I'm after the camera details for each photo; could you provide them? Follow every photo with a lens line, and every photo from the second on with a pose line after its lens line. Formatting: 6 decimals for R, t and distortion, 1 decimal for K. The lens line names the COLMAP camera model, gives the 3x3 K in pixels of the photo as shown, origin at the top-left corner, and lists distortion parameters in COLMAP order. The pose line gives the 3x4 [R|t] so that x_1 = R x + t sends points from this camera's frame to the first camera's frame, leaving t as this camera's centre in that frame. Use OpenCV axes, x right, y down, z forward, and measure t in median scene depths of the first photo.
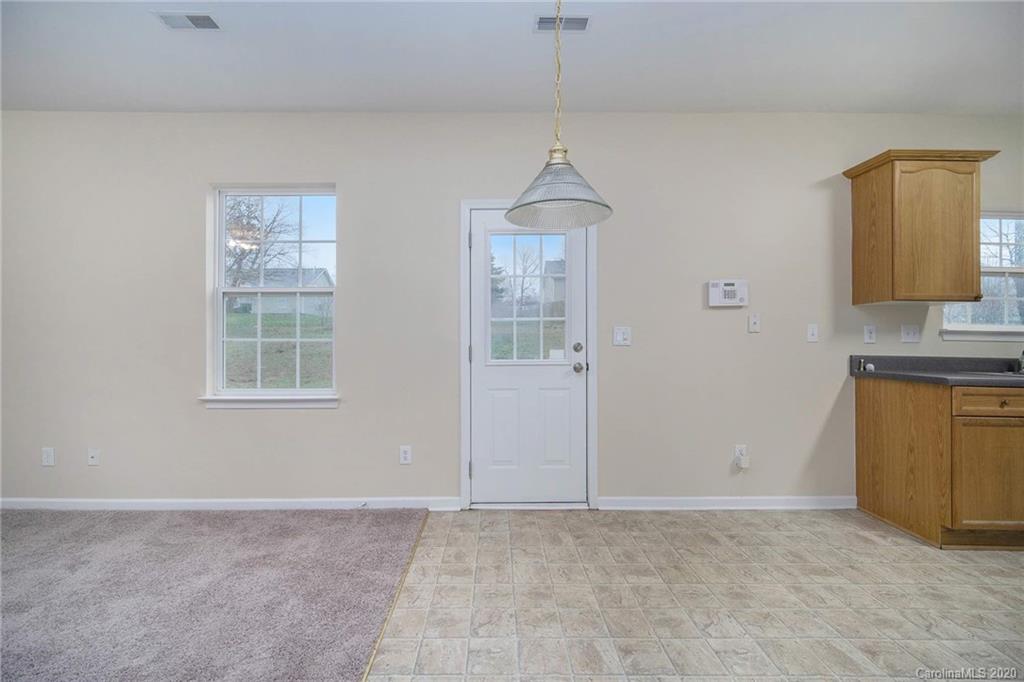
lens RADIAL K [[467.9, 0, 512.3], [0, 467.9, 325.9], [0, 0, 1]] dist [-0.009806, 0.000637]
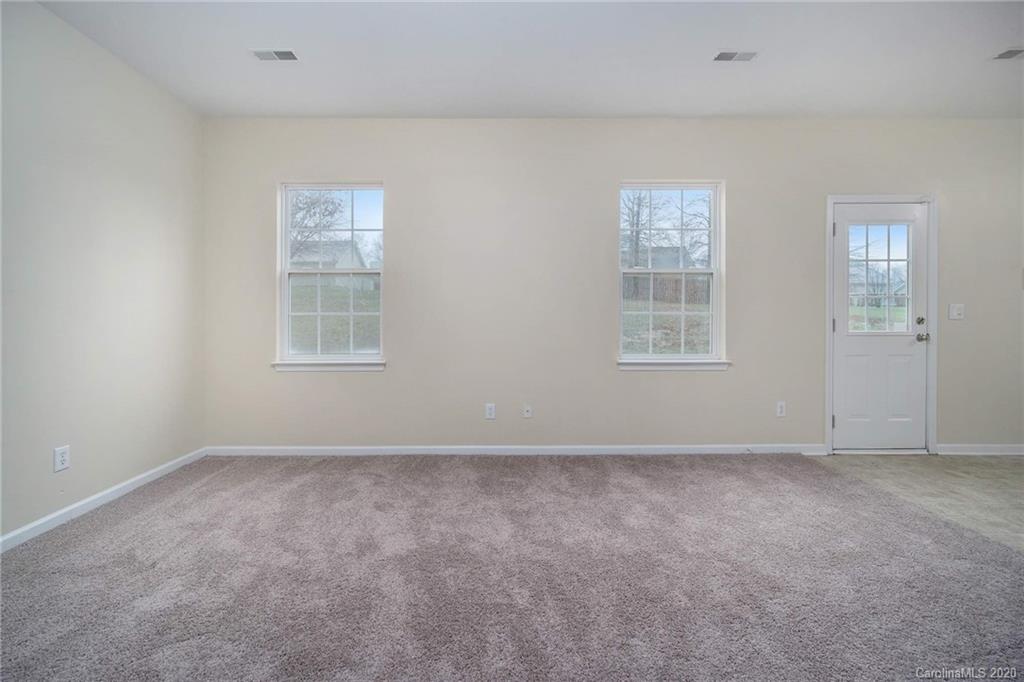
lens RADIAL K [[396.6, 0, 519.9], [0, 396.6, 318.0], [0, 0, 1]] dist [-0.004982, 0.000050]
pose [[0.999985, 0.005079, -0.002230, -0.879309], [-0.004990, 0.999258, 0.038187, 0.005362], [0.002422, -0.038175, 0.999268, -0.009490]]
